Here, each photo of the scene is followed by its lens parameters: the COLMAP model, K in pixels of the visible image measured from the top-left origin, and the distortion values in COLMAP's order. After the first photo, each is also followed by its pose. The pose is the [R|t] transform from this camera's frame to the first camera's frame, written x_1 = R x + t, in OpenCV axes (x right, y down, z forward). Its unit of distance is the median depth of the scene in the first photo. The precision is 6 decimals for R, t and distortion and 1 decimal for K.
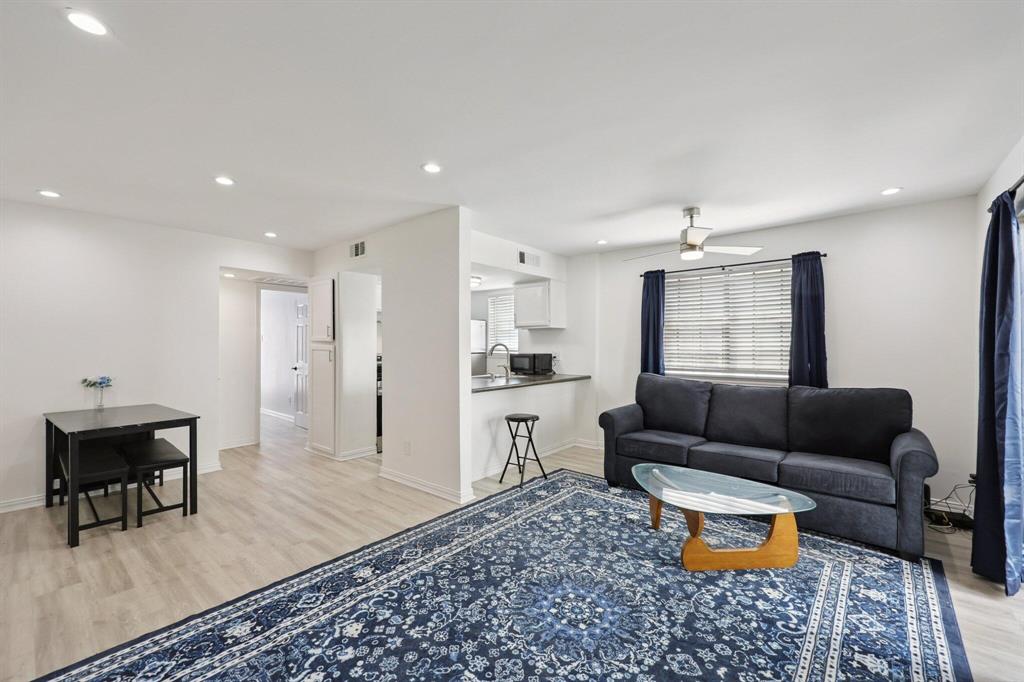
lens RADIAL K [[415.9, 0, 510.1], [0, 415.9, 343.3], [0, 0, 1]] dist [0.003661, 0.000537]
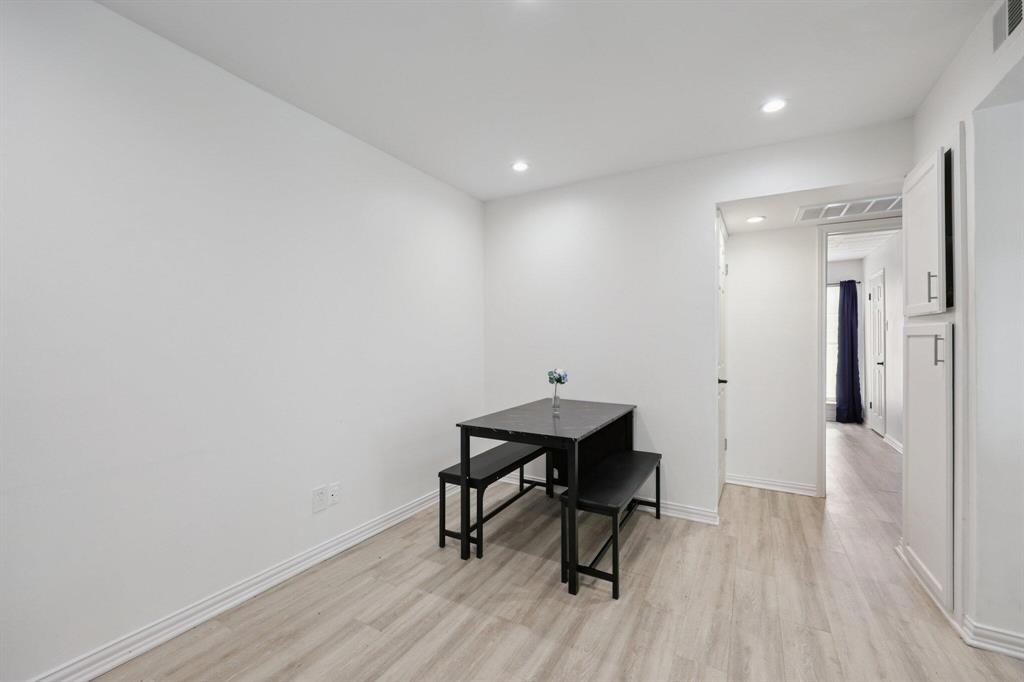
lens RADIAL K [[415.9, 0, 518.2], [0, 415.9, 335.9], [0, 0, 1]] dist [0.003661, 0.000537]
pose [[0.177298, -0.010464, -0.984102, -0.179885], [-0.004685, 0.999923, -0.011476, 0.036954], [0.984146, 0.006645, 0.177235, 0.835703]]
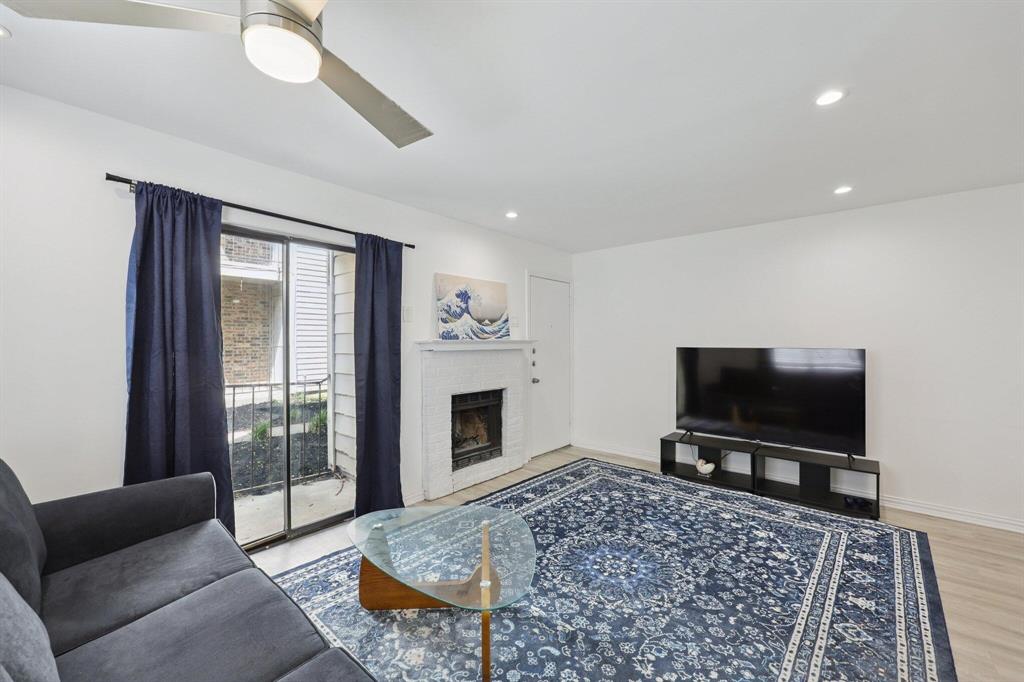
lens RADIAL K [[415.9, 0, 510.0], [0, 415.9, 344.5], [0, 0, 1]] dist [0.003661, 0.000537]
pose [[-0.999964, 0.000757, 0.008436, 0.300425], [0.000835, 0.999957, 0.009237, -0.003773], [-0.008429, 0.009244, -0.999922, 1.457033]]
